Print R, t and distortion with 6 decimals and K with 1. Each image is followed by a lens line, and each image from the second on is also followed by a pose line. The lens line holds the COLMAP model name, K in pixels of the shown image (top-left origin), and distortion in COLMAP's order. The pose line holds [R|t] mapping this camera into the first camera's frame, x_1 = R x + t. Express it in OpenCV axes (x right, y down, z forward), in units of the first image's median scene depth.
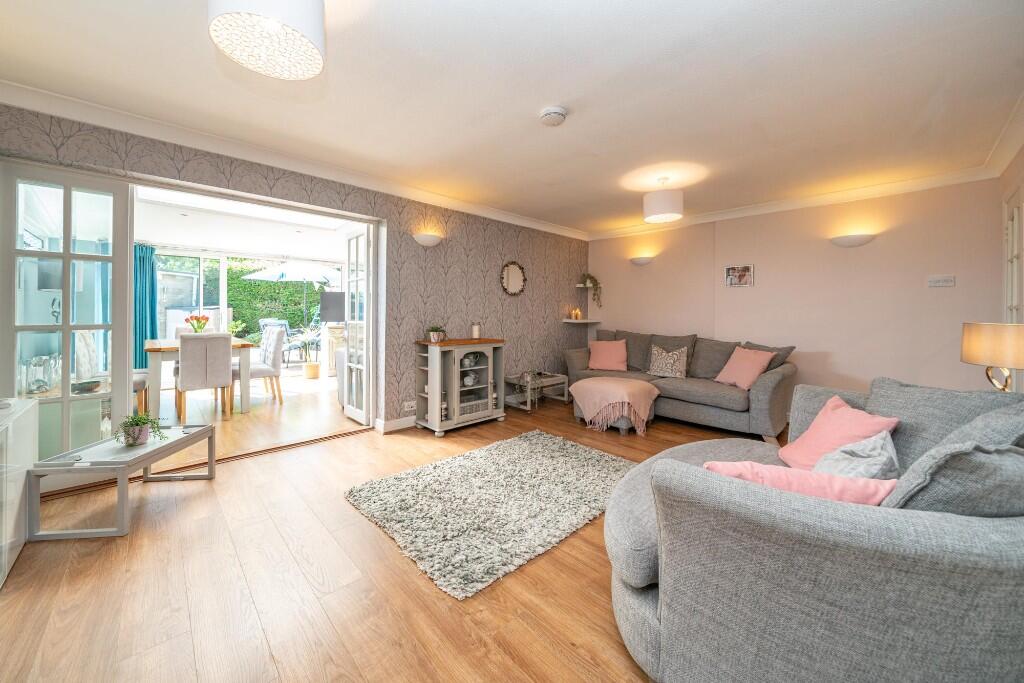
lens RADIAL K [[400.1, 0, 509.9], [0, 400.1, 318.7], [0, 0, 1]] dist [-0.008941, -0.000400]
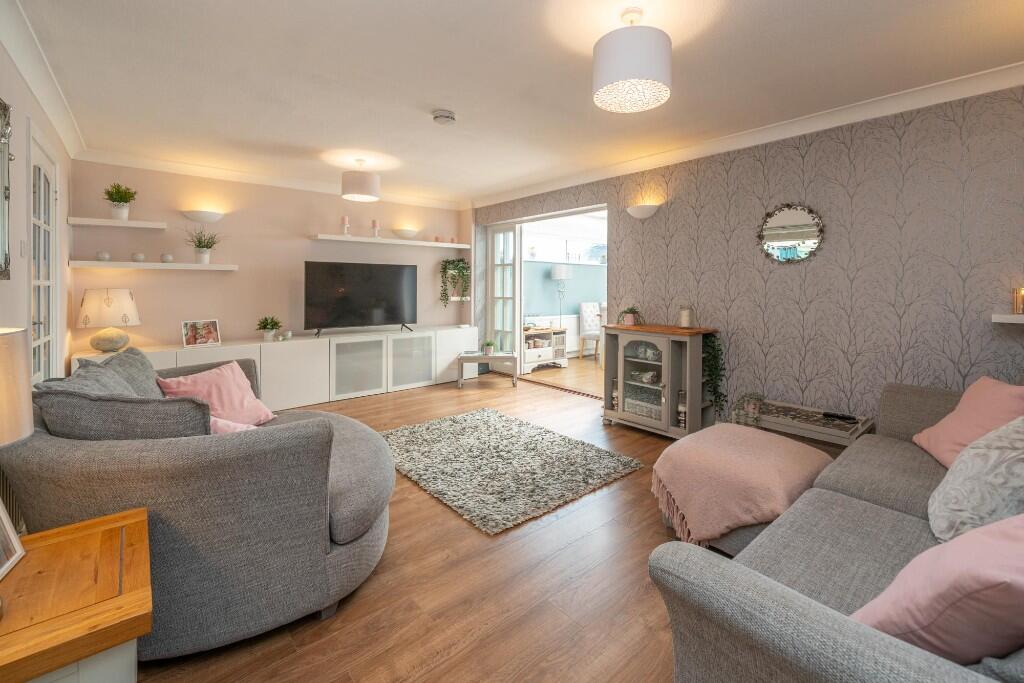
lens RADIAL K [[408.9, 0, 511.7], [0, 408.9, 288.3], [0, 0, 1]] dist [-0.000037, -0.000039]
pose [[-0.055342, -0.004864, -0.998456, 0.723281], [-0.020173, 0.999789, -0.003752, -0.015182], [0.998264, 0.019934, -0.055428, 0.760766]]
